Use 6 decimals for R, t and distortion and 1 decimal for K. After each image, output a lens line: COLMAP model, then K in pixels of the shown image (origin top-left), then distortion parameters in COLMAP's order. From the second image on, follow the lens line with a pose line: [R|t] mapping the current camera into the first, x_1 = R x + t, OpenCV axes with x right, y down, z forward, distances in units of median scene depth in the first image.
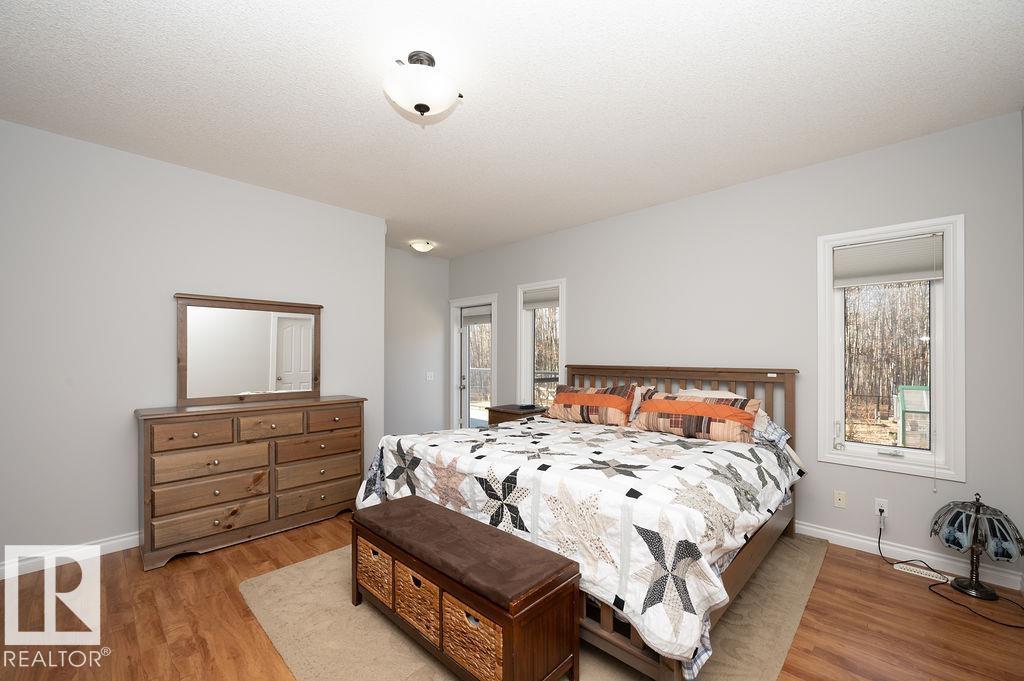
lens RADIAL K [[411.1, 0, 514.2], [0, 411.1, 355.6], [0, 0, 1]] dist [-0.009315, -0.000495]
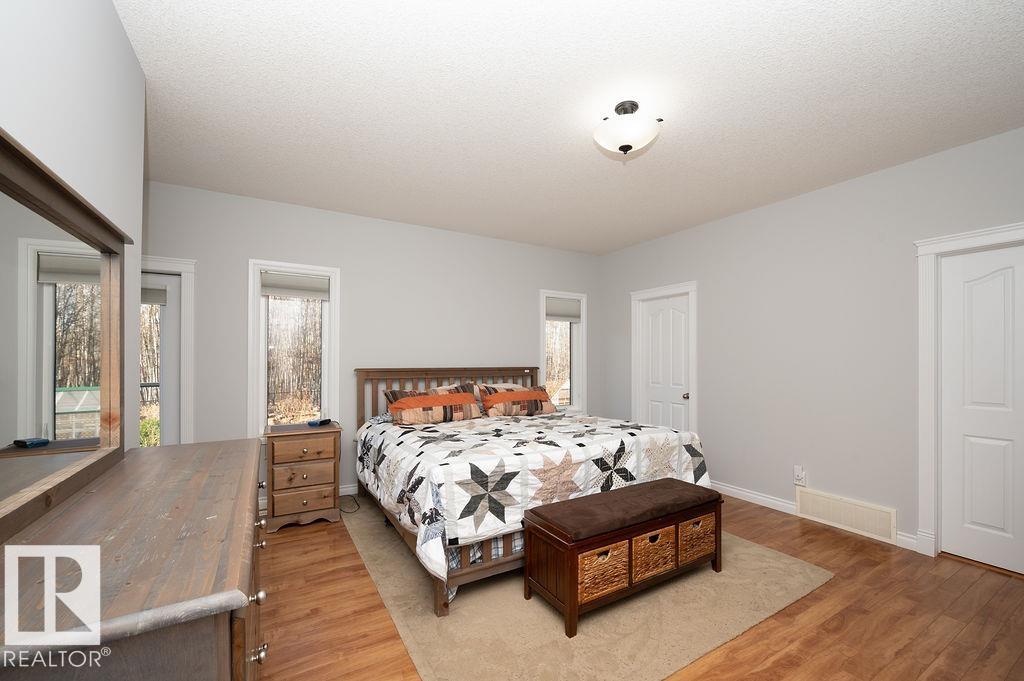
lens RADIAL K [[411.1, 0, 508.5], [0, 411.1, 359.0], [0, 0, 1]] dist [-0.009315, -0.000495]
pose [[0.278974, -0.001643, 0.960297, -1.072302], [-0.001476, 0.999997, 0.002140, -0.001687], [-0.960298, -0.002014, 0.278971, 0.735095]]
